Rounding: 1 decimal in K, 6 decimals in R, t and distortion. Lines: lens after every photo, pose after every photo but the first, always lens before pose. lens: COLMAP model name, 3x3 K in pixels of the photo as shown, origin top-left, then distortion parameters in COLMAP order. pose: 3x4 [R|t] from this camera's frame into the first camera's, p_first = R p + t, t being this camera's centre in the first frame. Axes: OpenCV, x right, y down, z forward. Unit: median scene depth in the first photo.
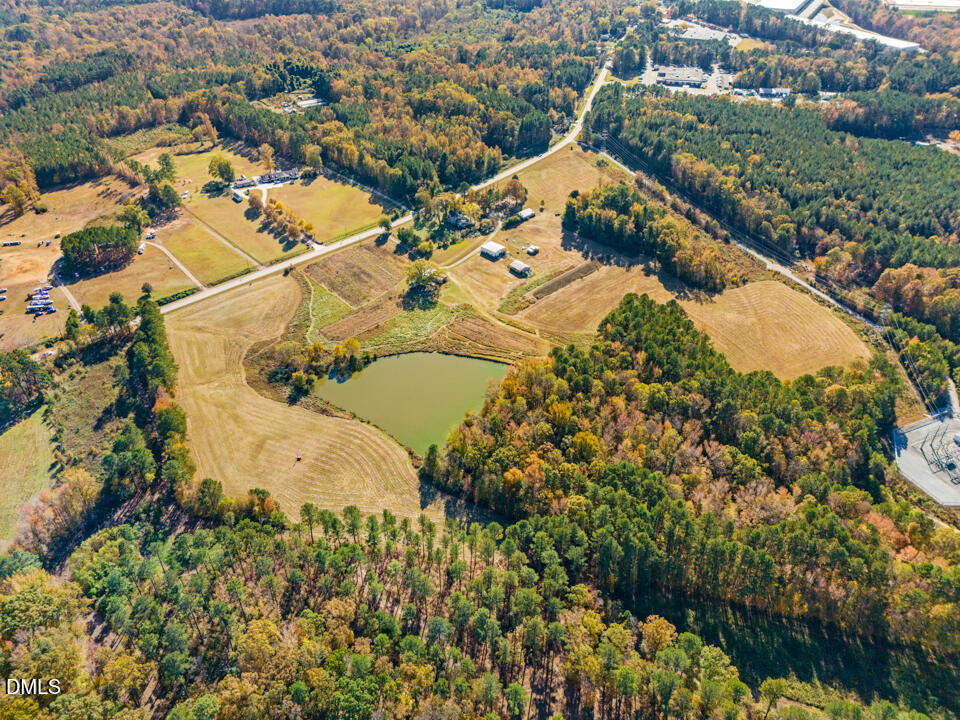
lens RADIAL K [[713.2, 0, 484.5], [0, 713.2, 359.0], [0, 0, 1]] dist [0.063598, -0.047056]
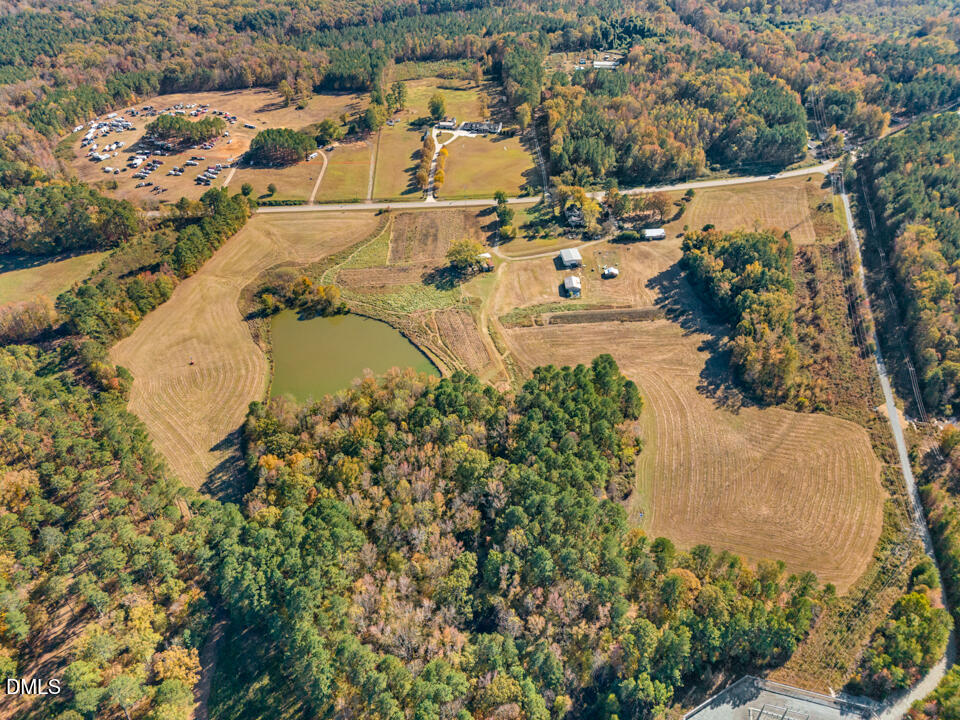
lens RADIAL K [[713.6, 0, 489.0], [0, 713.6, 356.4], [0, 0, 1]] dist [0.056868, -0.033879]
pose [[0.771322, 0.395480, -0.498655, 0.432823], [-0.368240, 0.916352, 0.157158, -0.143873], [0.519097, 0.062405, 0.852434, 0.191118]]
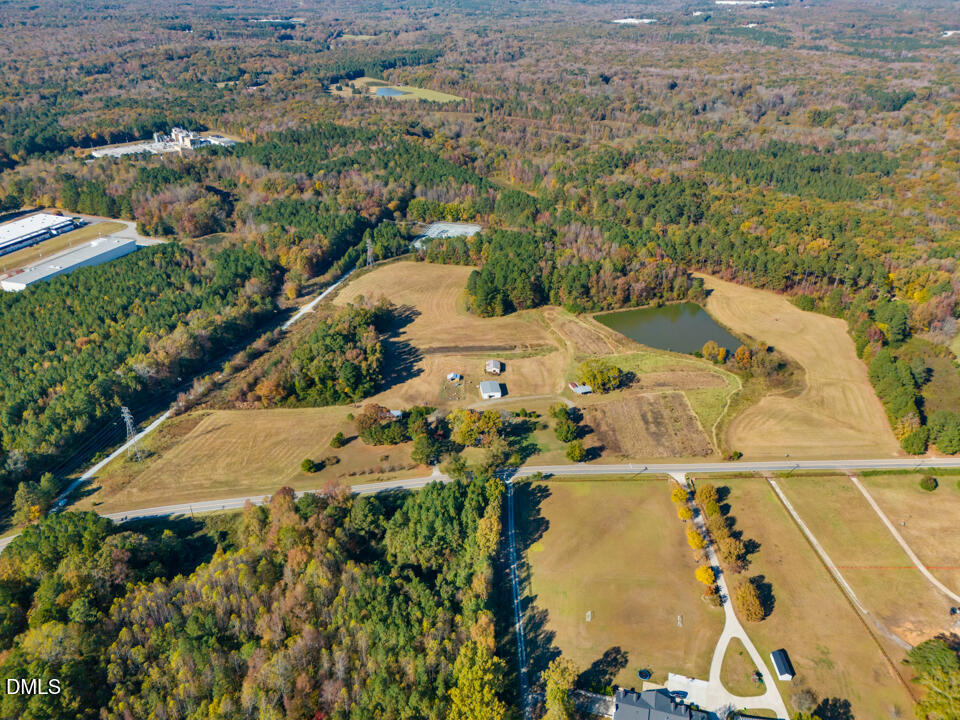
lens RADIAL K [[692.1, 0, 463.2], [0, 692.1, 360.6], [0, 0, 1]] dist [0.066560, -0.053362]
pose [[-0.747262, -0.318844, 0.583041, -0.441854], [0.393162, 0.495216, 0.774716, -0.836928], [-0.535745, 0.808146, -0.244699, 1.201885]]
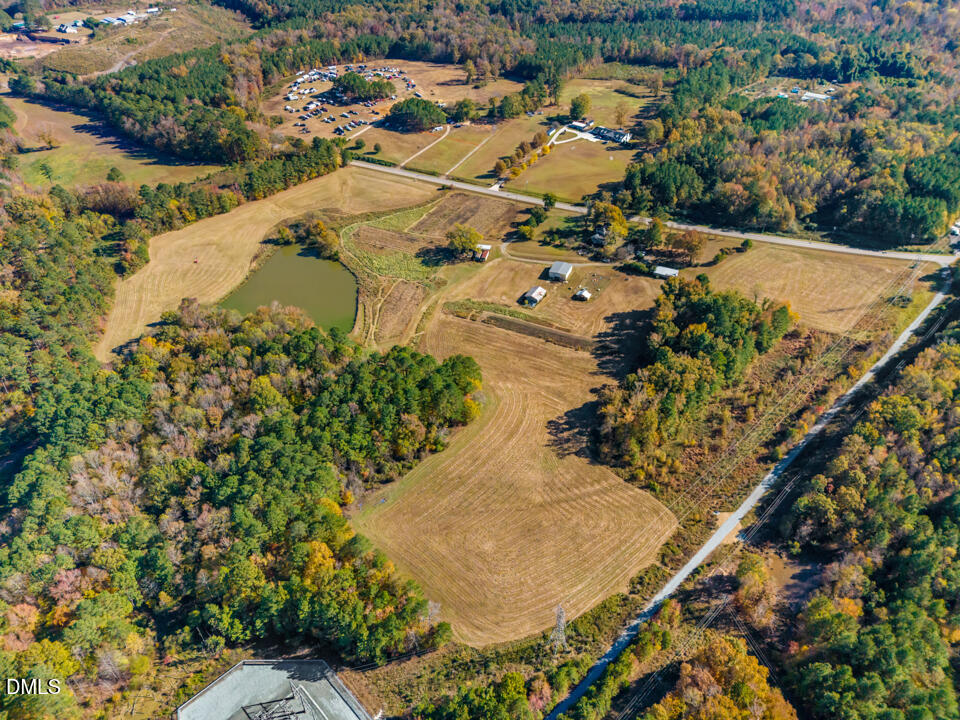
lens RADIAL K [[717.3, 0, 496.2], [0, 717.3, 361.8], [0, 0, 1]] dist [0.073958, -0.077453]
pose [[0.345354, 0.586286, -0.732802, 0.705581], [-0.541377, 0.762283, 0.354732, -0.342039], [0.766577, 0.274214, 0.580660, 0.459276]]
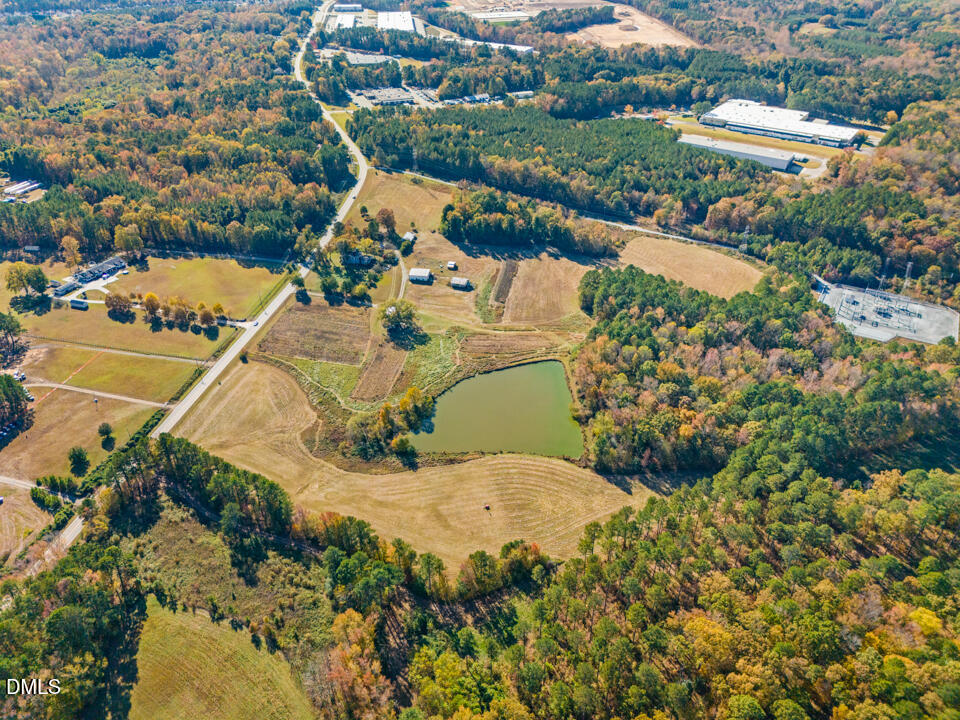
lens RADIAL K [[713.6, 0, 489.0], [0, 713.6, 356.4], [0, 0, 1]] dist [0.056868, -0.033879]
pose [[0.811097, -0.317648, 0.491143, -0.439219], [0.337264, 0.940028, 0.050991, -0.064664], [-0.477885, 0.124287, 0.869585, 0.100089]]
